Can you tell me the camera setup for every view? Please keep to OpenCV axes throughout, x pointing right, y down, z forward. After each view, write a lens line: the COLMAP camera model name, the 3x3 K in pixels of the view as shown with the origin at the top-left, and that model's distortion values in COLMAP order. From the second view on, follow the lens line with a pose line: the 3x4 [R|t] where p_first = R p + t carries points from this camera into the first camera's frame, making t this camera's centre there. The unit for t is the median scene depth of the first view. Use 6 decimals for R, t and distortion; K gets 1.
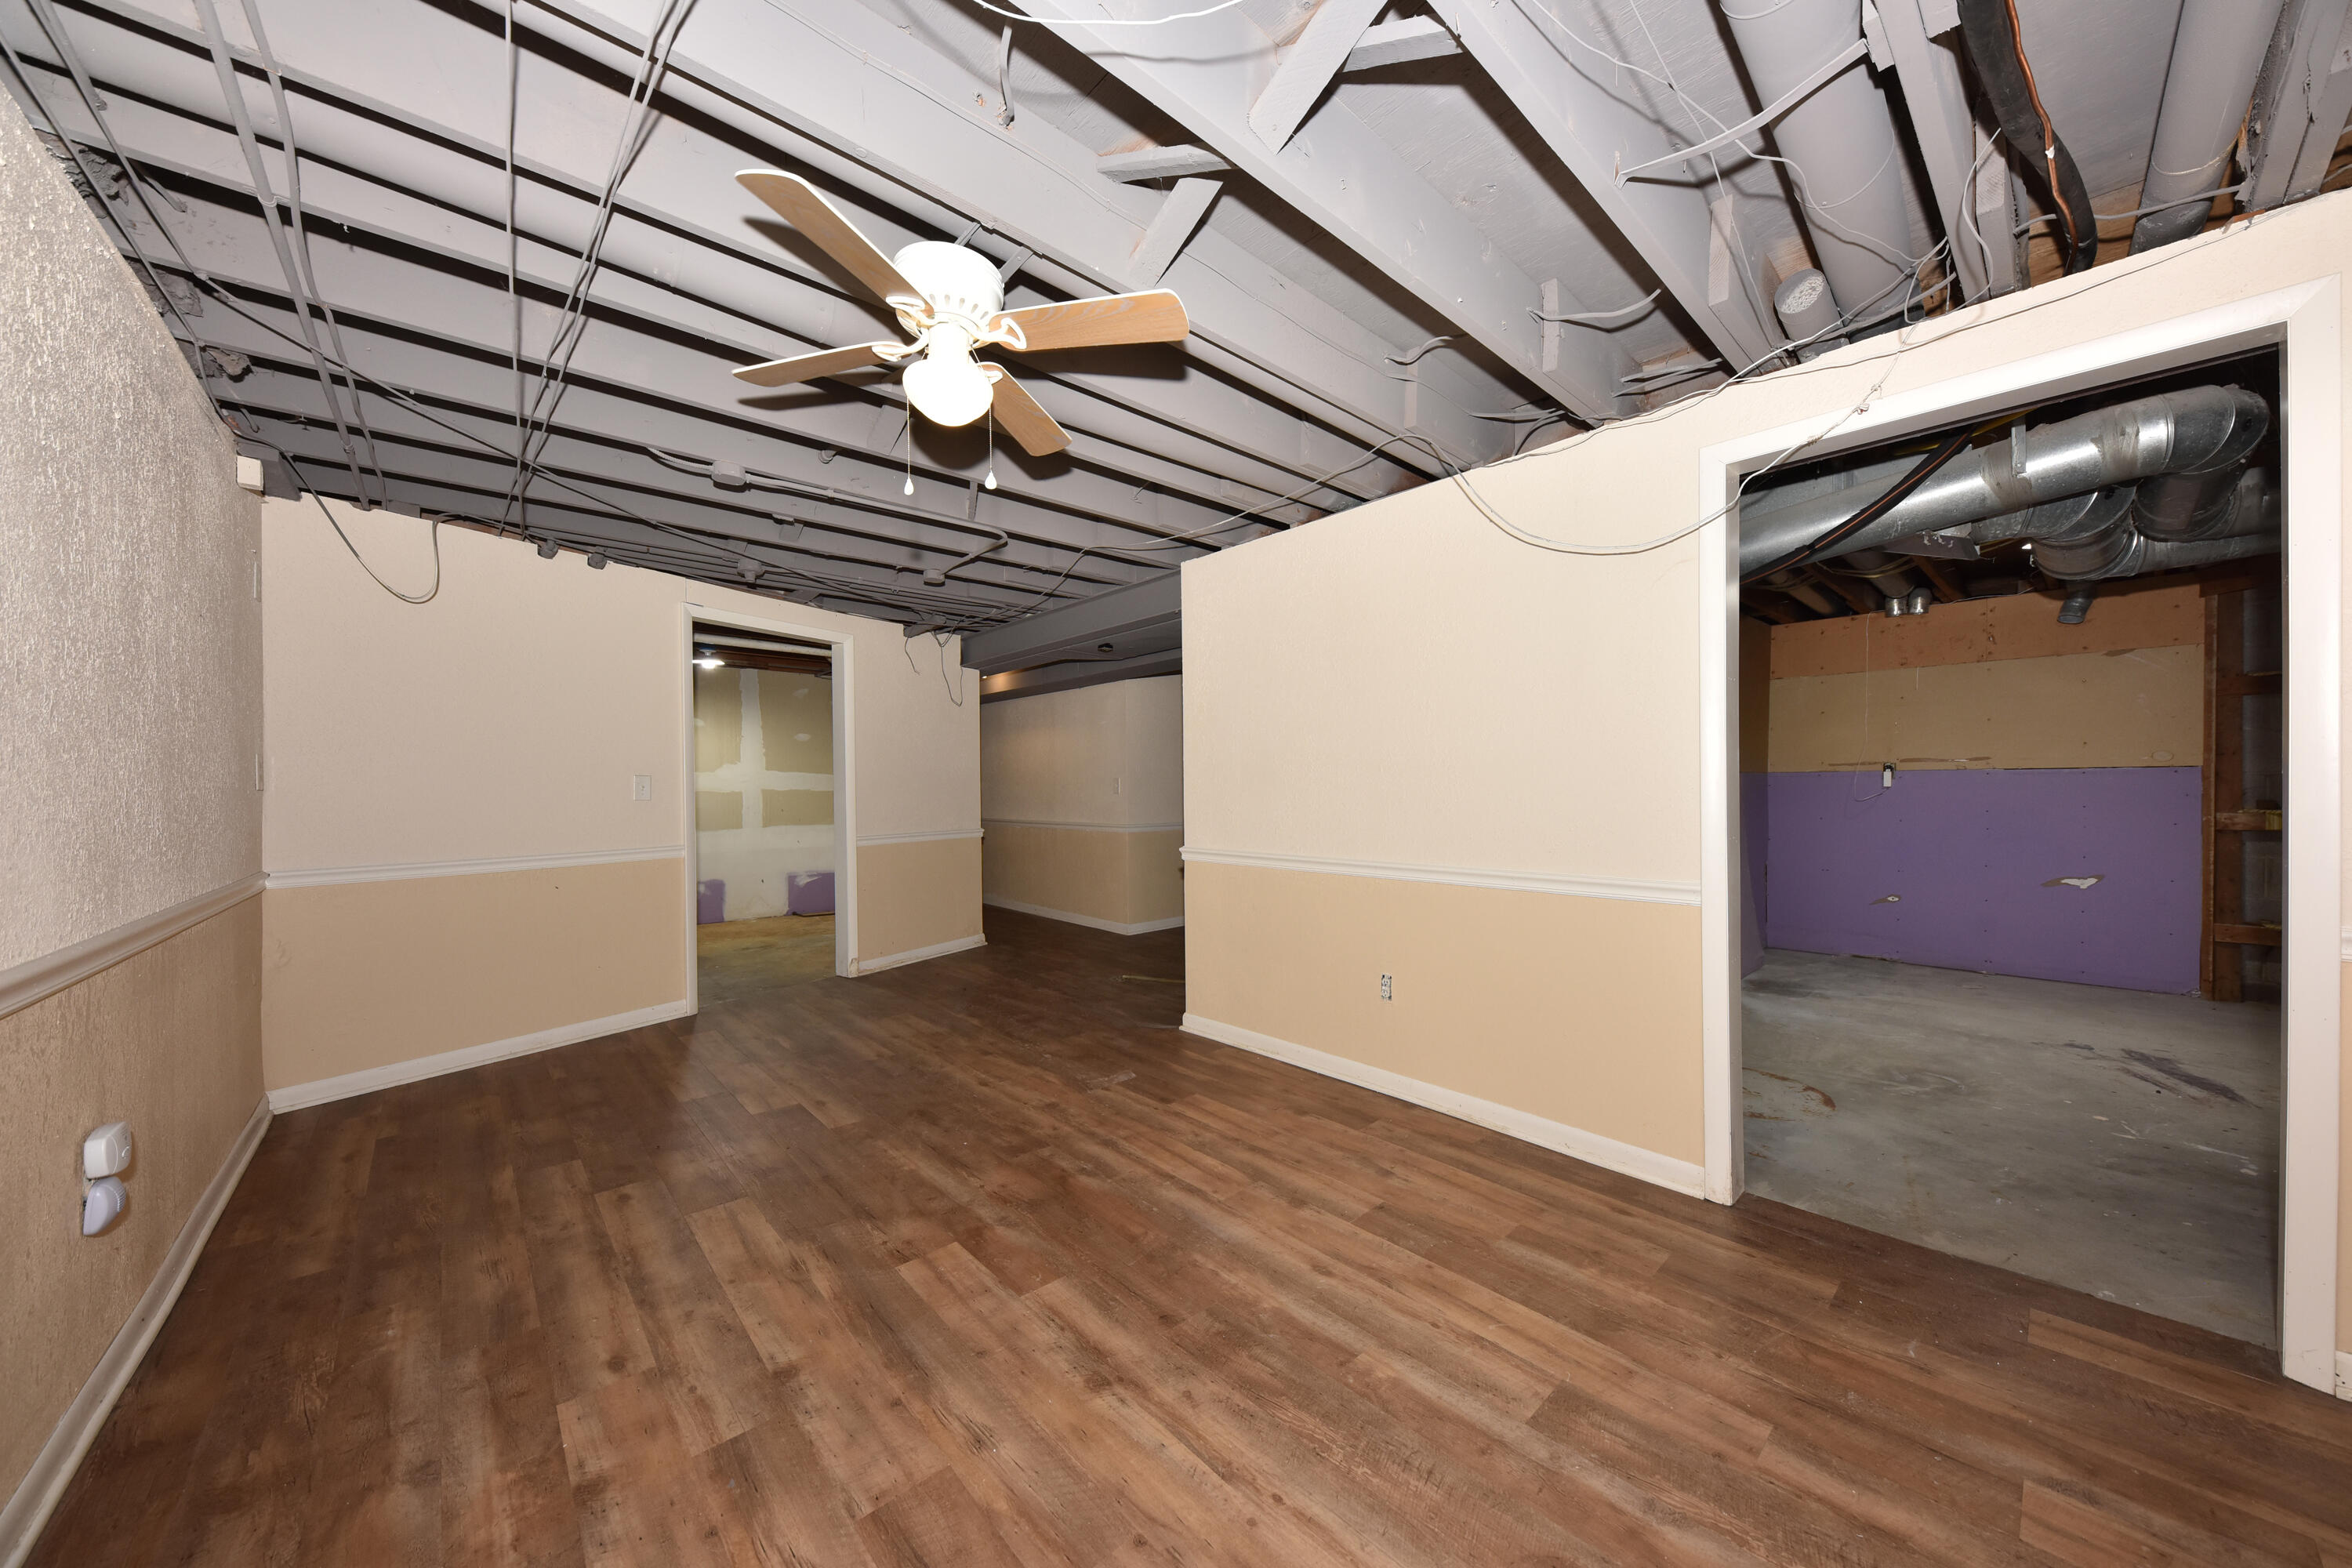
lens RADIAL K [[809.3, 0, 1181.8], [0, 809.3, 793.5], [0, 0, 1]] dist [0.010507, -0.009205]
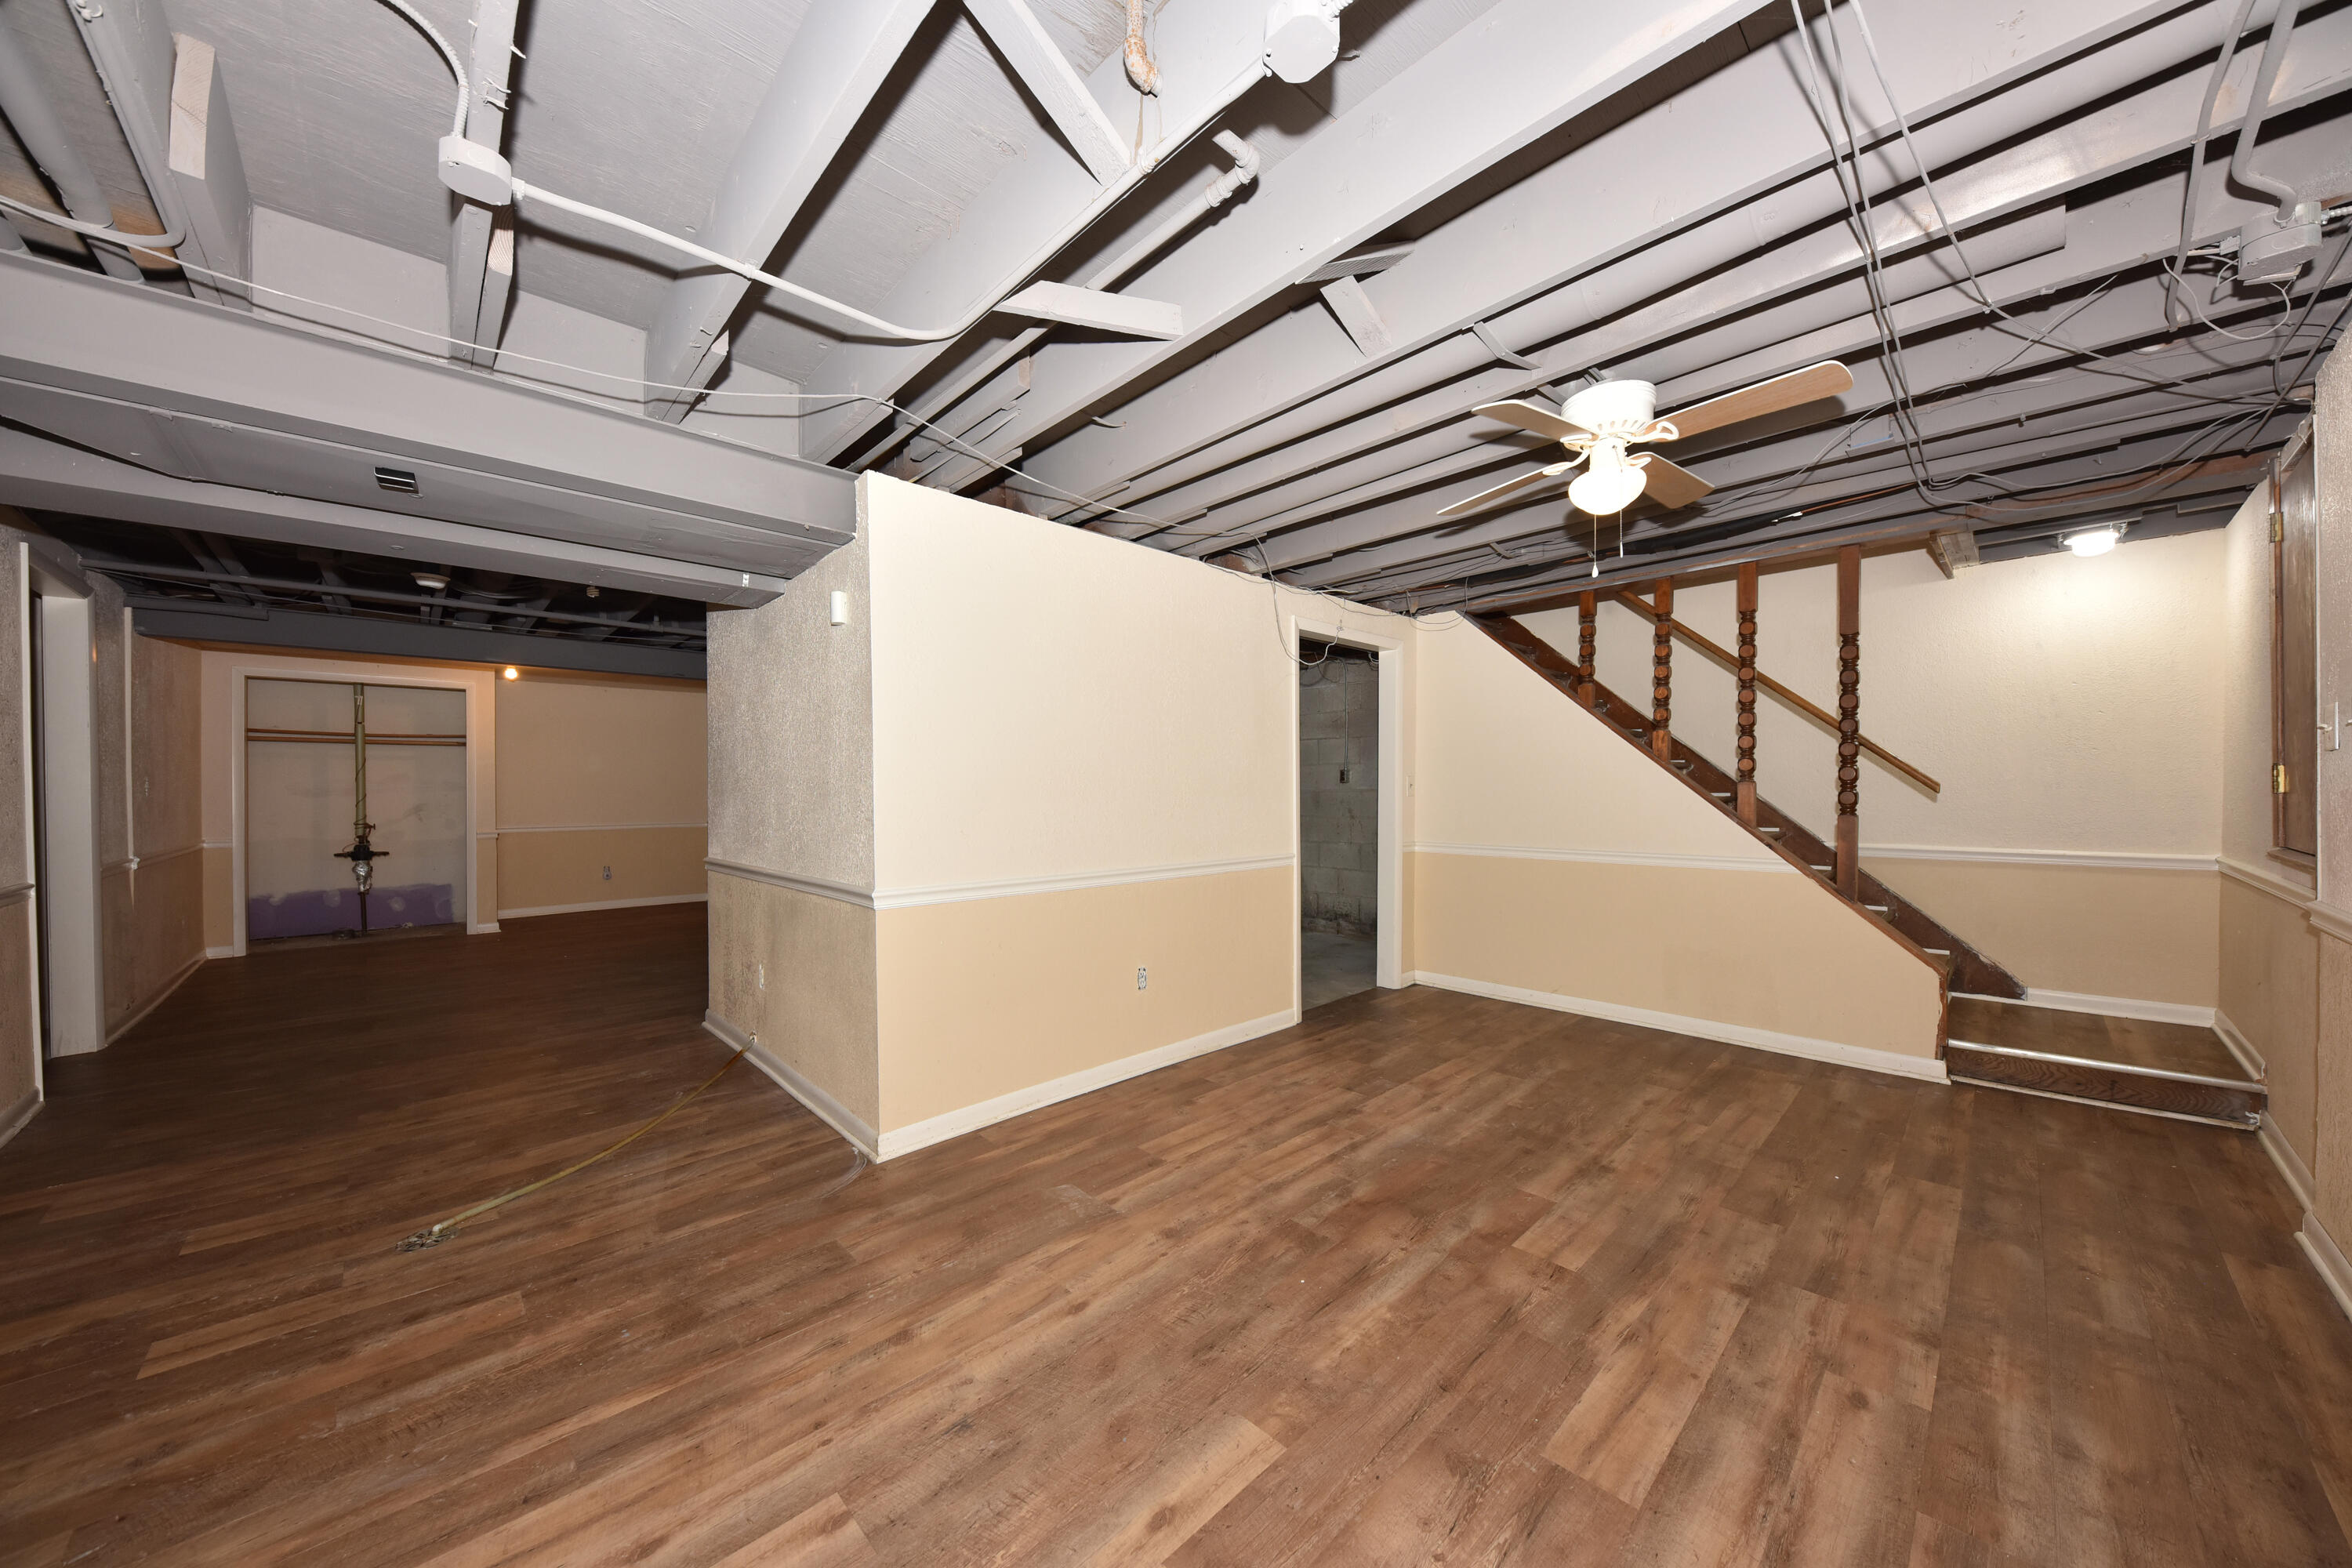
lens RADIAL K [[809.3, 0, 1181.8], [0, 809.3, 793.5], [0, 0, 1]] dist [0.010507, -0.009205]
pose [[-0.035785, 0.002403, 0.999357, -1.247434], [0.013826, 0.999903, -0.001909, -0.020399], [-0.999264, 0.013749, -0.035815, 1.399419]]
